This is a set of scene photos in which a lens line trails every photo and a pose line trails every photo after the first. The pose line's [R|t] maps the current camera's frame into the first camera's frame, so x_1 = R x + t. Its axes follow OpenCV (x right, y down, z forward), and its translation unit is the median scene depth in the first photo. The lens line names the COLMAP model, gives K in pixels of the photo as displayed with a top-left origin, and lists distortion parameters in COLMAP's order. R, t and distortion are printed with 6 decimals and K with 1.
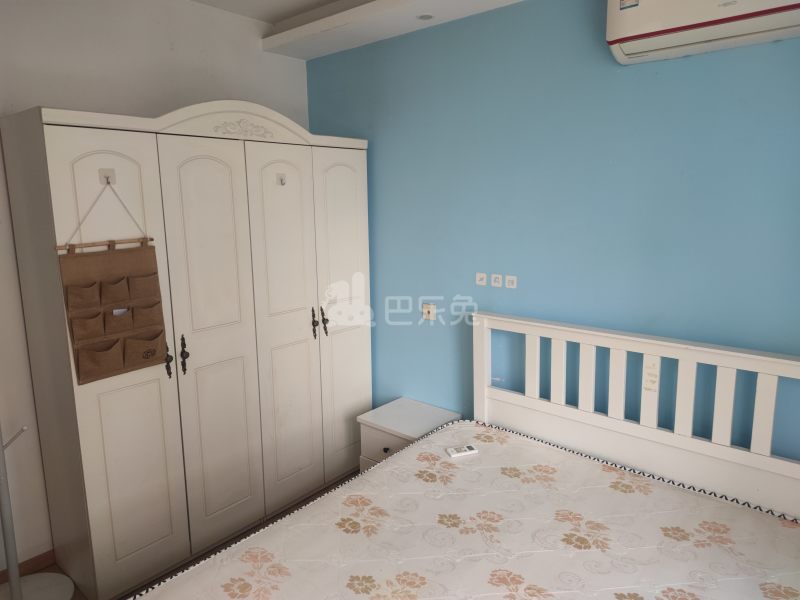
lens RADIAL K [[551.7, 0, 399.6], [0, 551.7, 293.2], [0, 0, 1]] dist [0.095392, -0.097690]
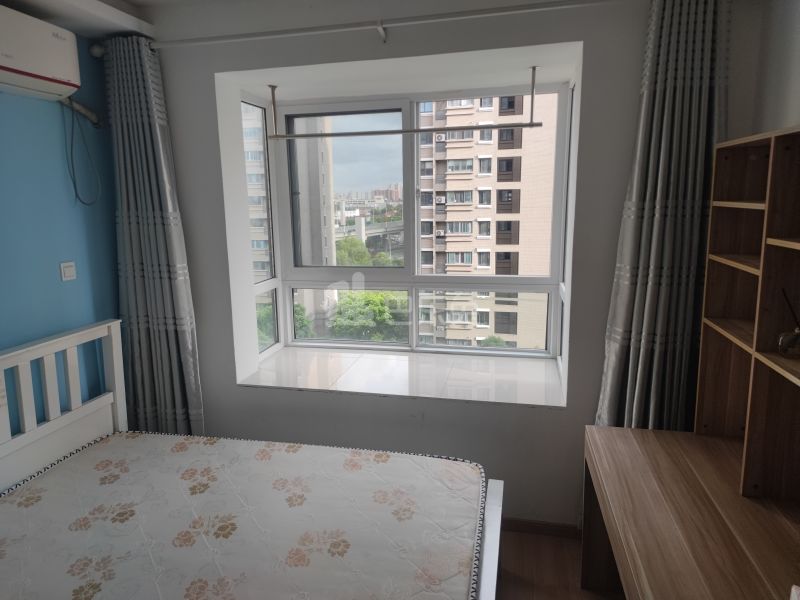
lens RADIAL K [[553.8, 0, 400.0], [0, 553.8, 300.0], [0, 0, 1]] dist [0.000619, 0.000333]
pose [[-0.474595, -0.132477, 0.870178, -0.824563], [0.178918, 0.953450, 0.242736, -0.135201], [-0.861828, 0.270891, -0.428800, 0.852845]]
